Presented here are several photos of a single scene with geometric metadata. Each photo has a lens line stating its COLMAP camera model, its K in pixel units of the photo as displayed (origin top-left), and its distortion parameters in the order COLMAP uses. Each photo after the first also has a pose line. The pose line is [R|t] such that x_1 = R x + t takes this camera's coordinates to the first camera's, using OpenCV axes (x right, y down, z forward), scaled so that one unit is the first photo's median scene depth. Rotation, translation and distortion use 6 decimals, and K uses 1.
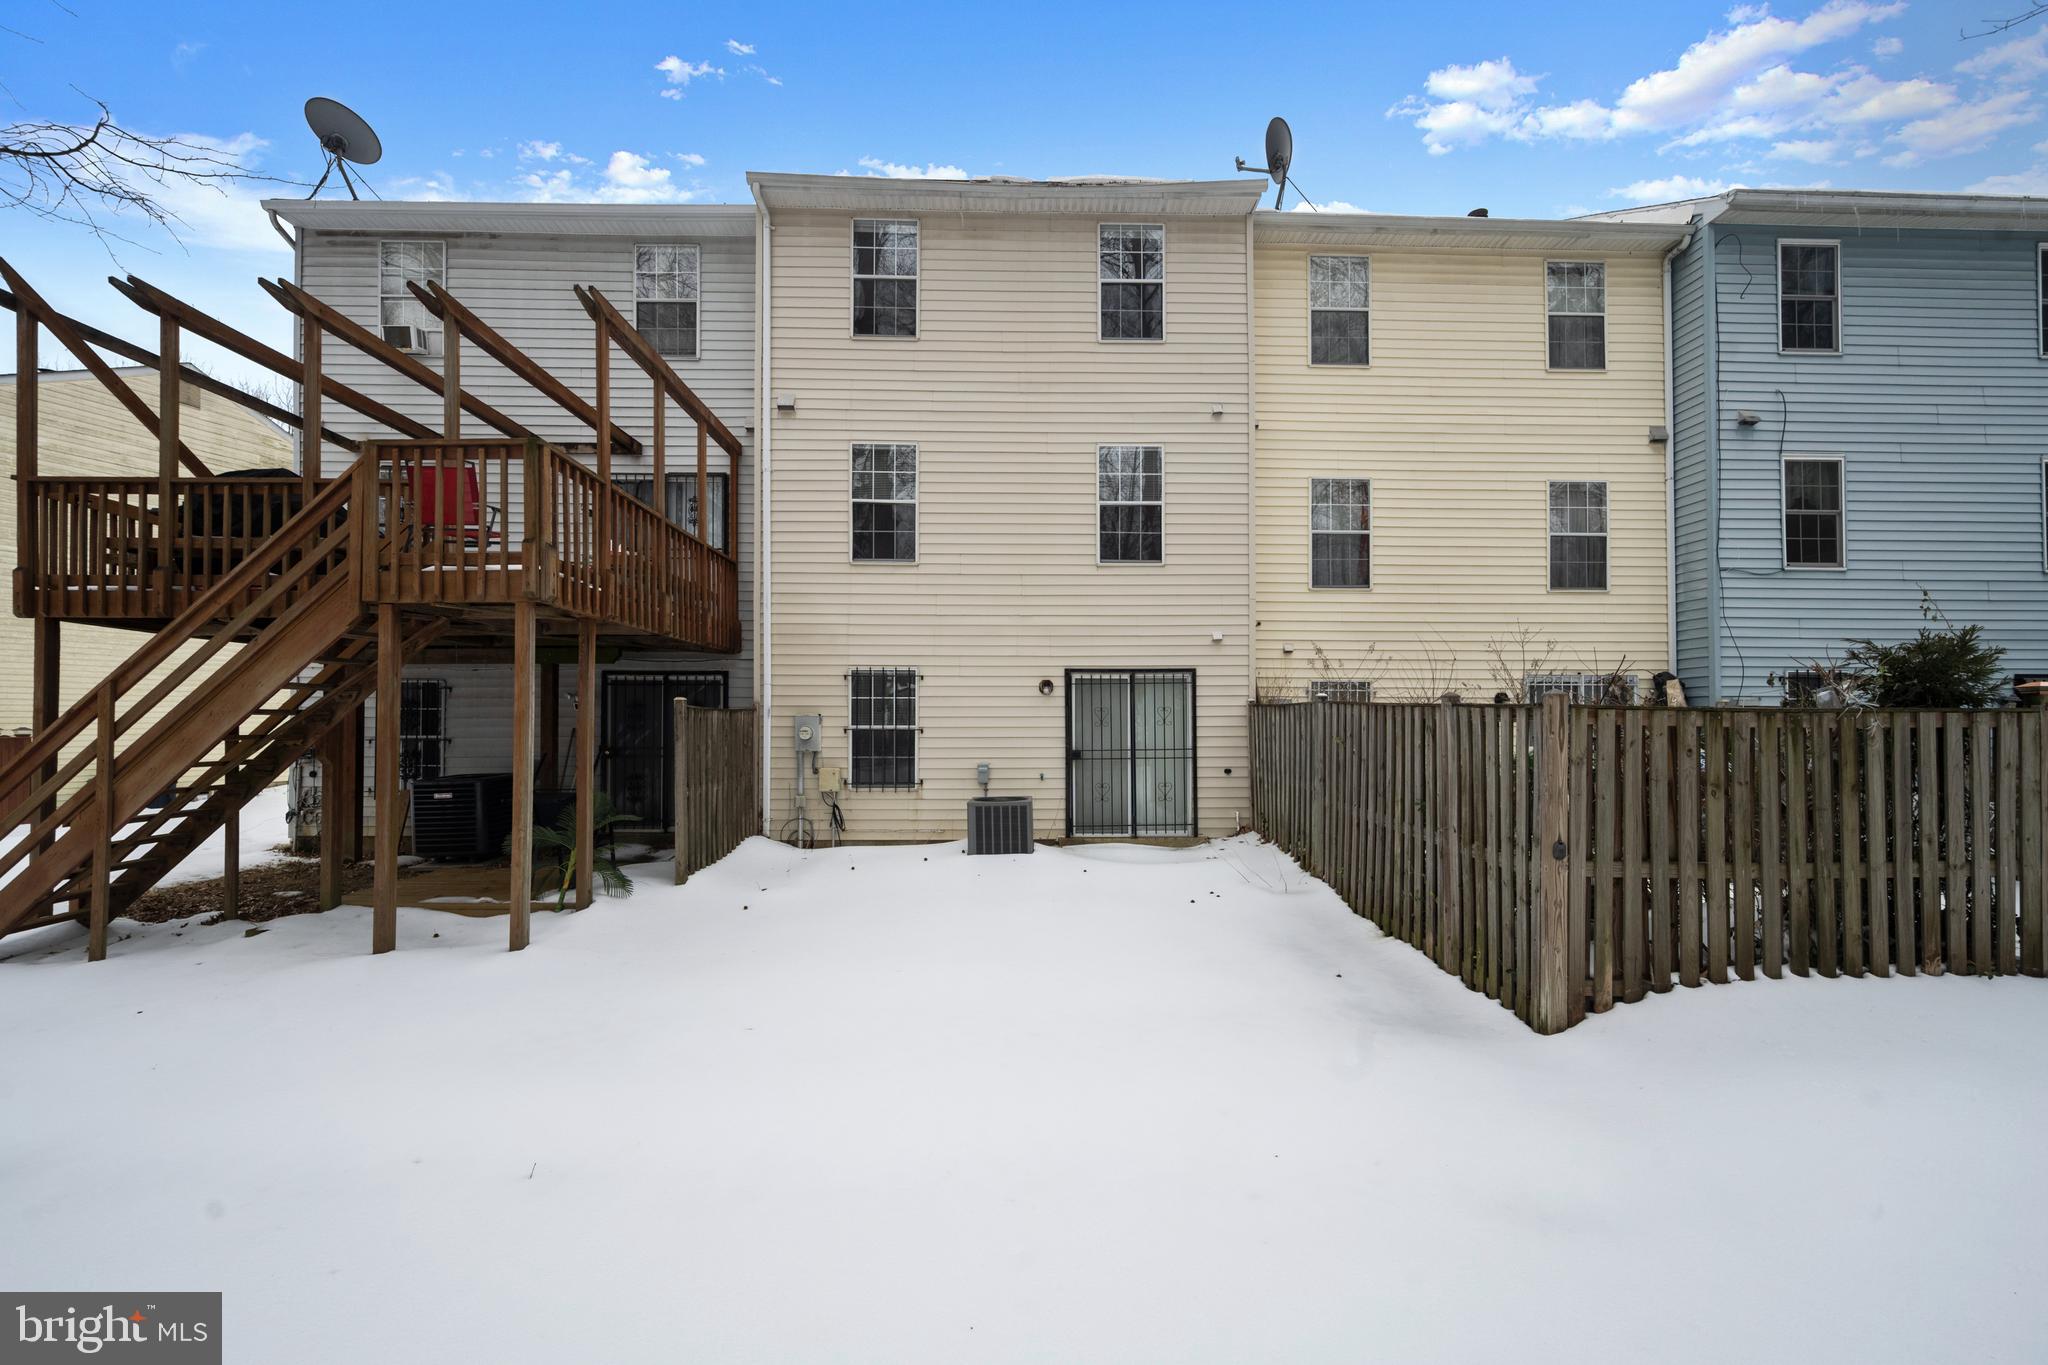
lens RADIAL K [[819.2, 0, 1022.3], [0, 819.2, 685.6], [0, 0, 1]] dist [0.001247, 0.000346]
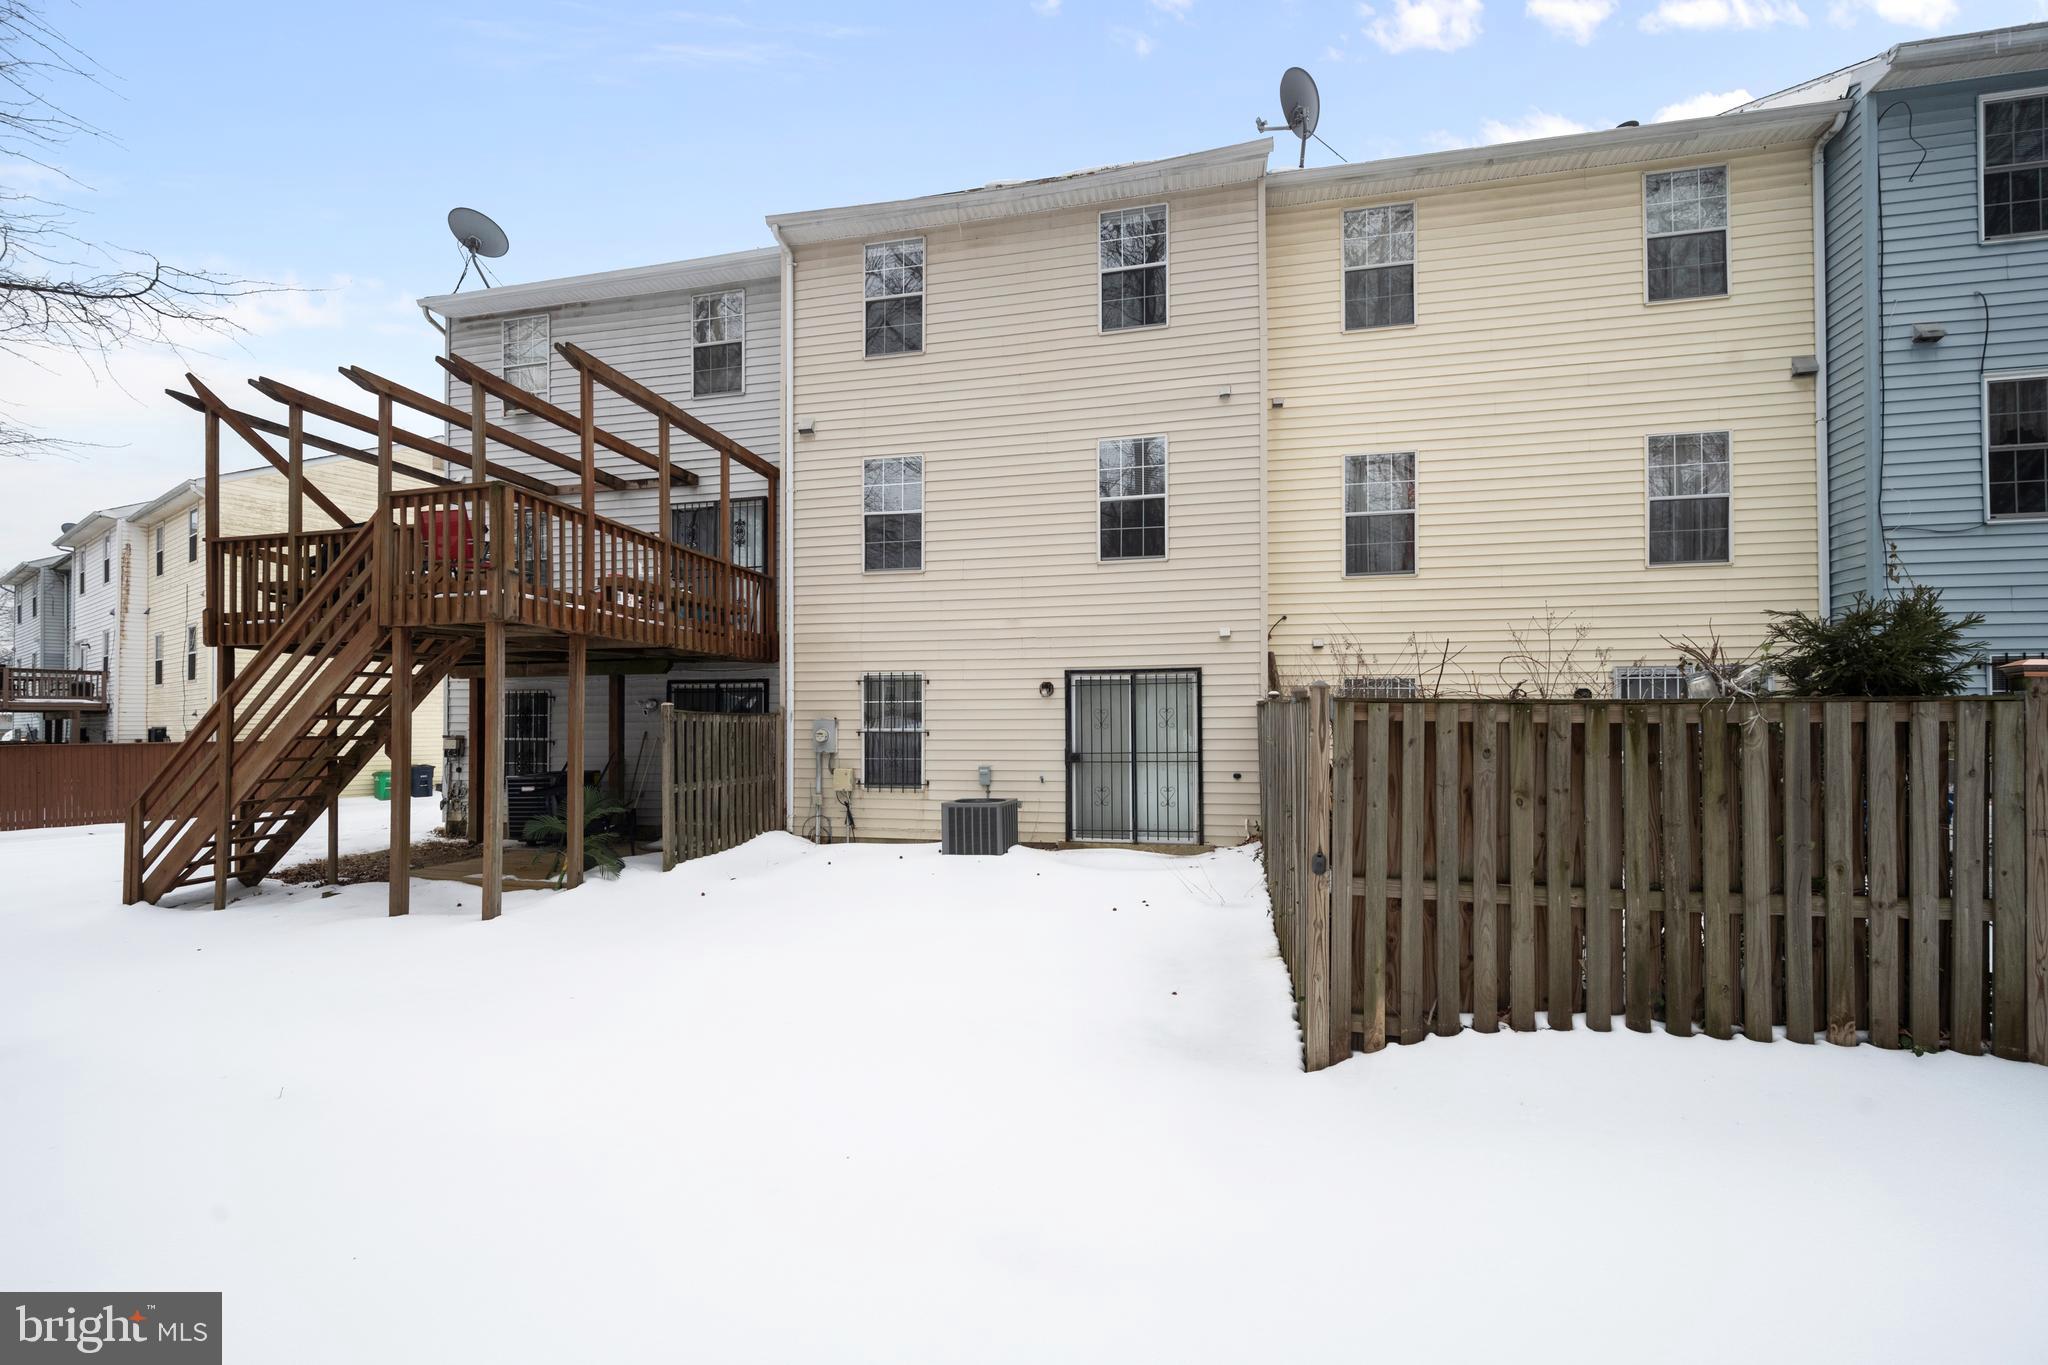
lens RADIAL K [[819.2, 0, 1027.5], [0, 819.2, 694.2], [0, 0, 1]] dist [0.001247, 0.000346]
pose [[0.970460, -0.012597, -0.240932, 0.244972], [0.013413, 0.999909, 0.001747, 0.005847], [0.240888, -0.004927, 0.970540, 0.031557]]
